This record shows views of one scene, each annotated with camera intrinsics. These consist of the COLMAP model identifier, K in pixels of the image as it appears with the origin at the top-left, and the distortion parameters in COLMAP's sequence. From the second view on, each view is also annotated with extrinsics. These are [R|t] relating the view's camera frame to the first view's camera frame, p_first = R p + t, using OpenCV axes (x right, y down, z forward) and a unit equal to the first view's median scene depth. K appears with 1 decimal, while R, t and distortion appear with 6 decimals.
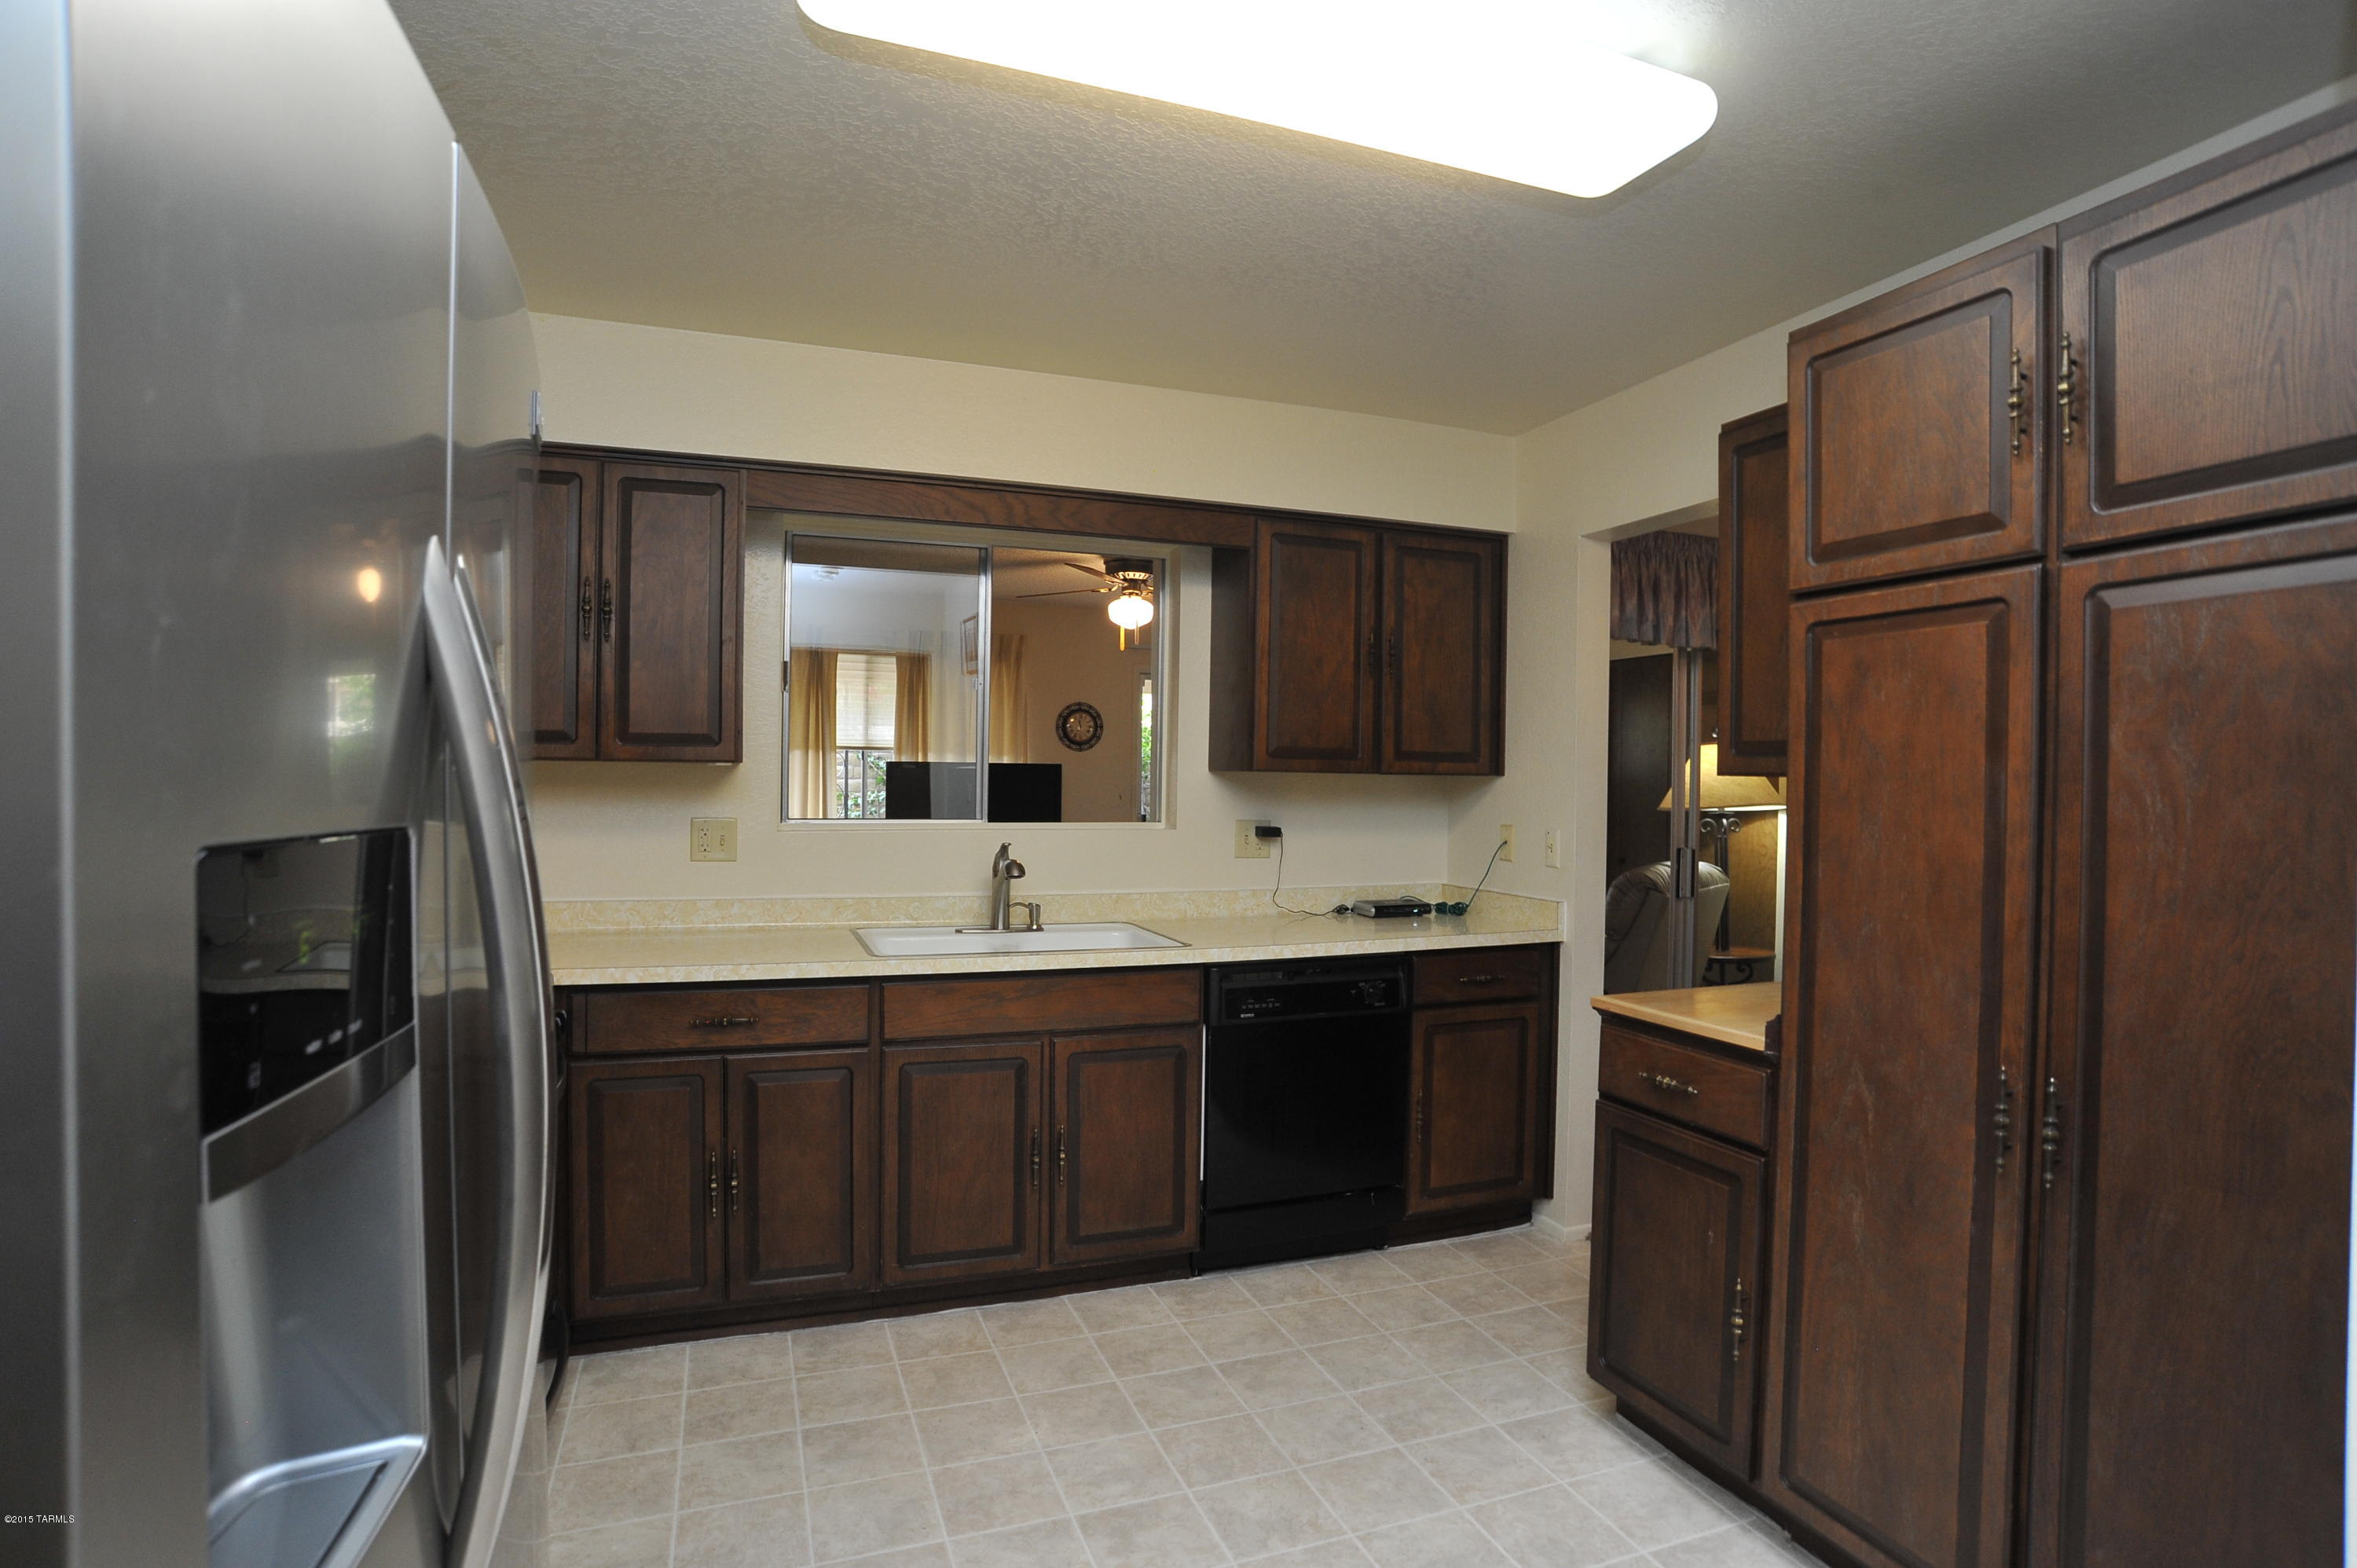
lens RADIAL K [[1204.4, 0, 1178.7], [0, 1204.4, 790.9], [0, 0, 1]] dist [-0.082812, 0.022861]
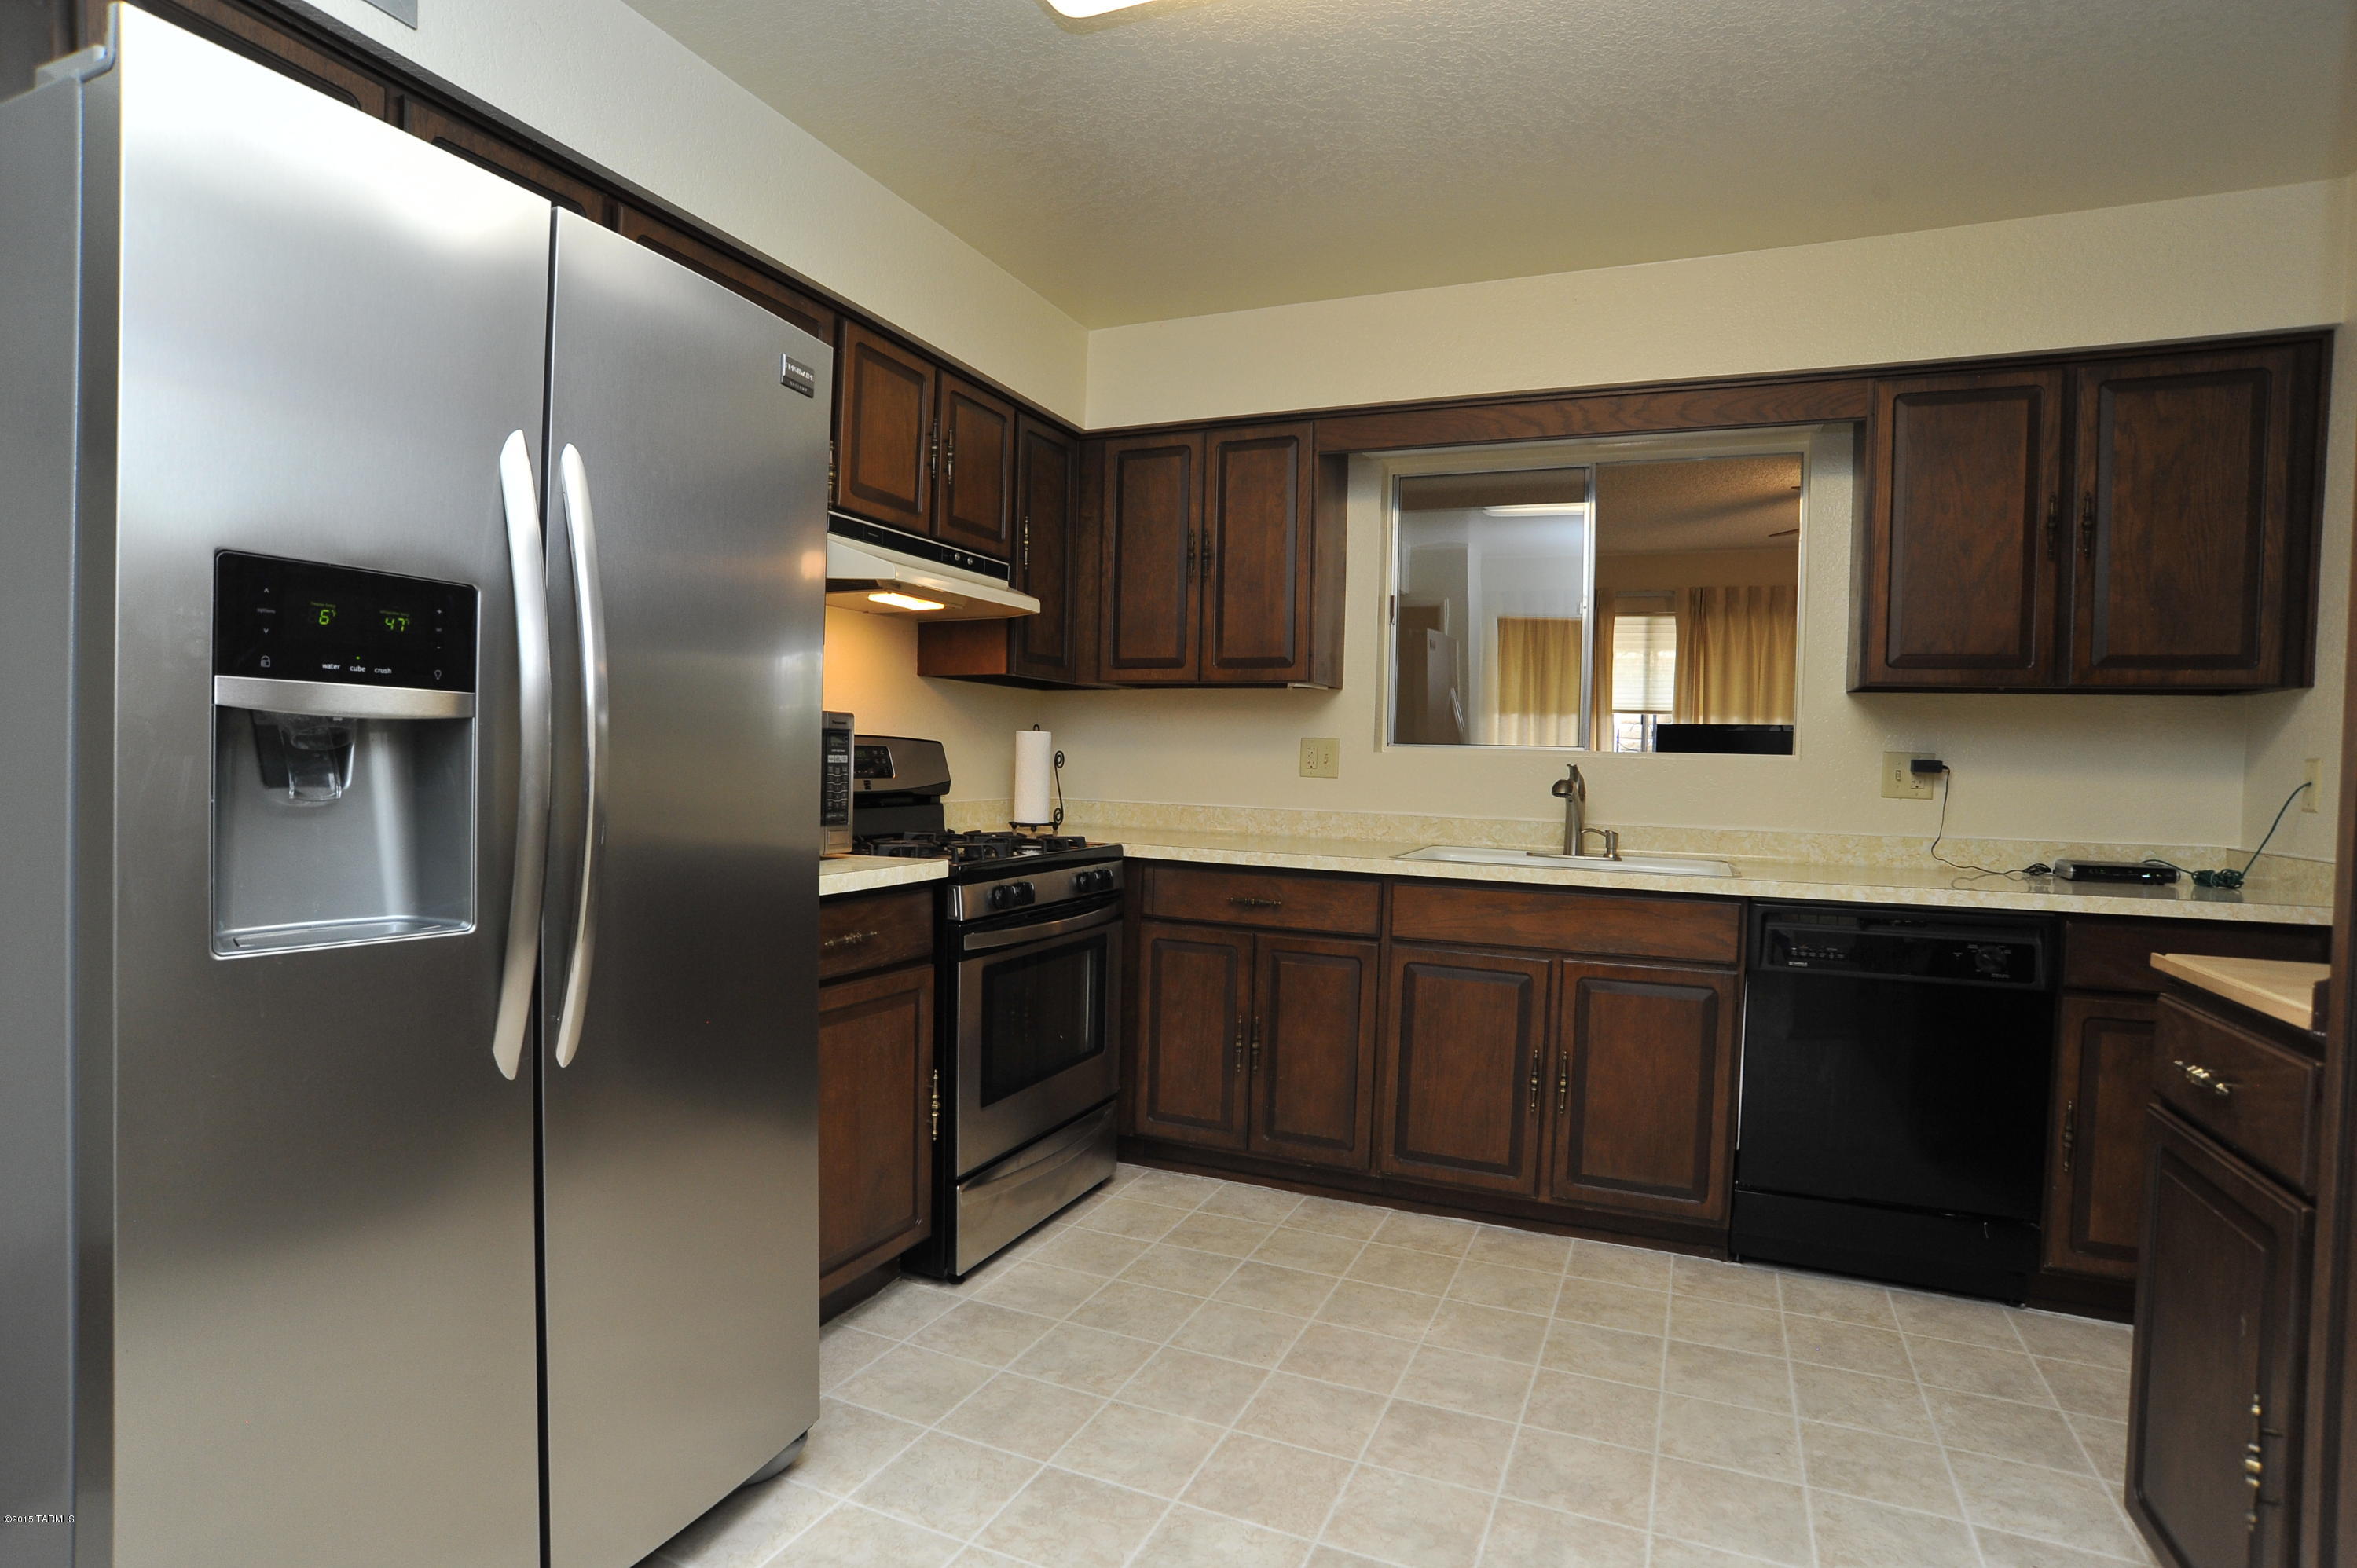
lens RADIAL K [[1204.4, 0, 1184.6], [0, 1204.4, 784.6], [0, 0, 1]] dist [-0.082812, 0.022861]
pose [[0.715207, 0.019477, -0.698641, 0.358646], [-0.026611, 0.999646, 0.000626, 0.079485], [0.698406, 0.018144, 0.715472, 0.117481]]
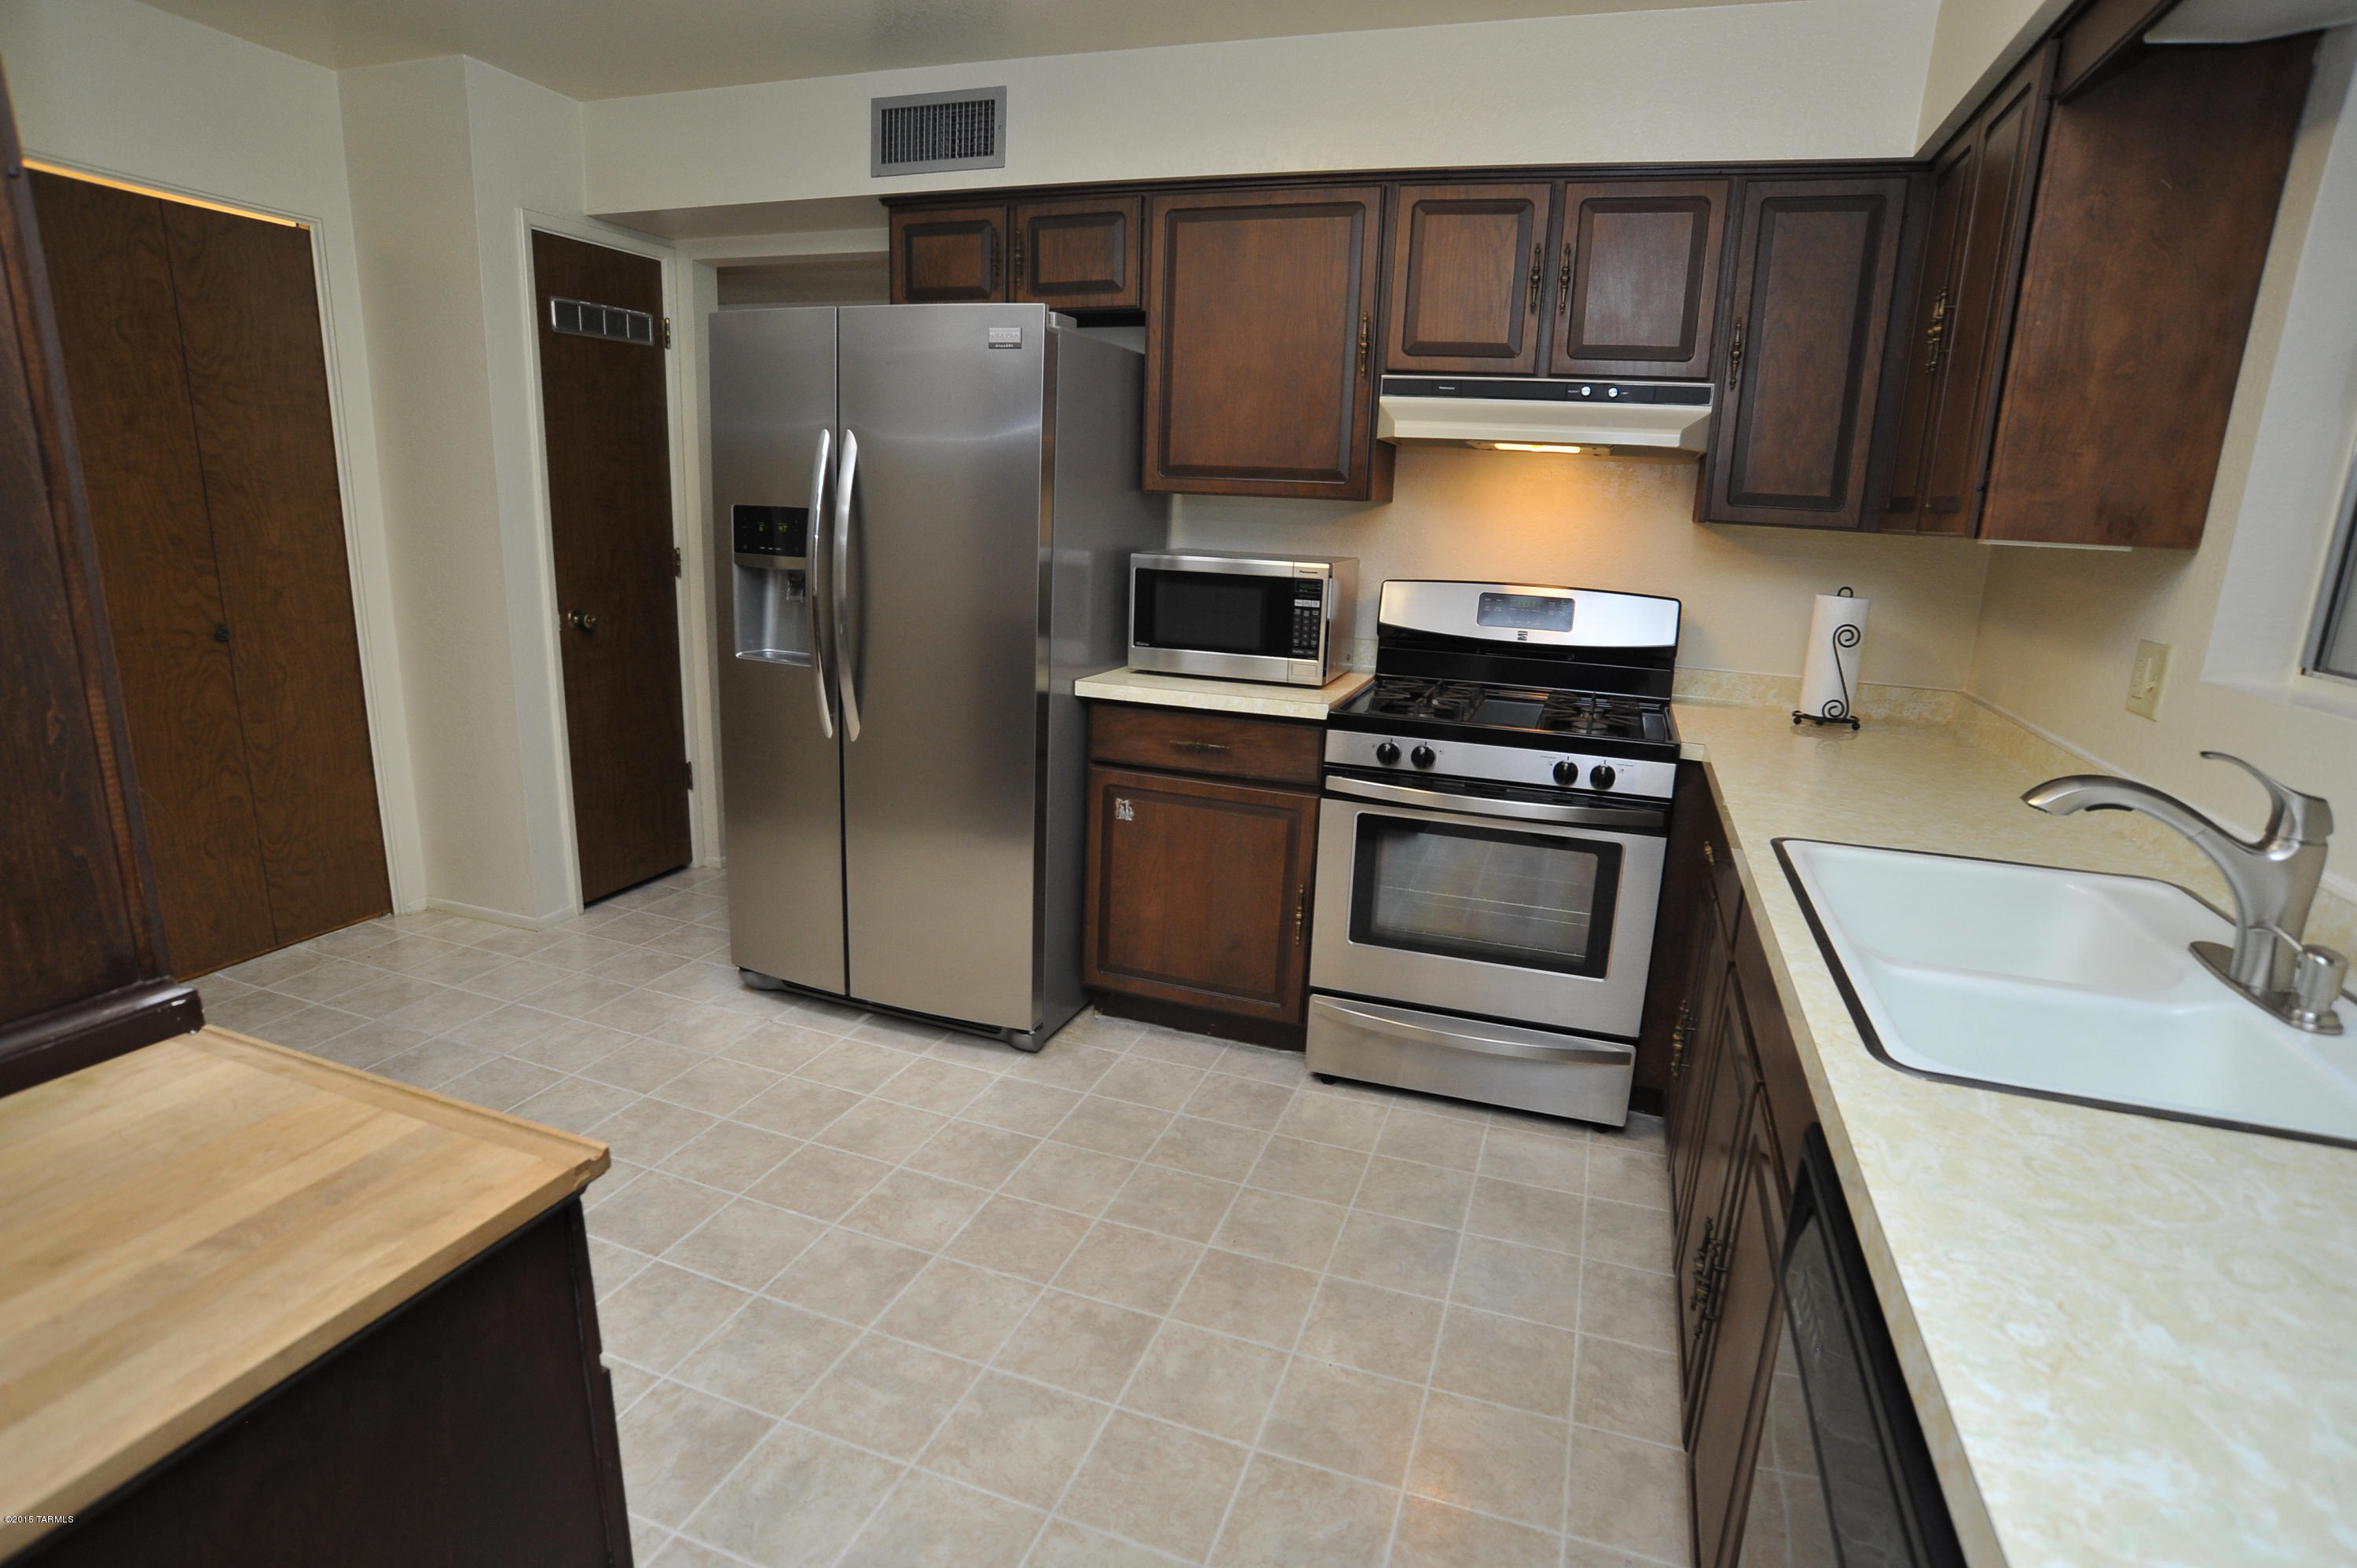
lens RADIAL K [[1204.4, 0, 1168.1], [0, 1204.4, 778.3], [0, 0, 1]] dist [-0.082812, 0.022861]
pose [[-0.652706, 0.137230, -0.745079, 0.425485], [-0.058985, 0.971268, 0.230562, -0.017235], [0.755312, 0.194437, -0.625858, 1.155636]]
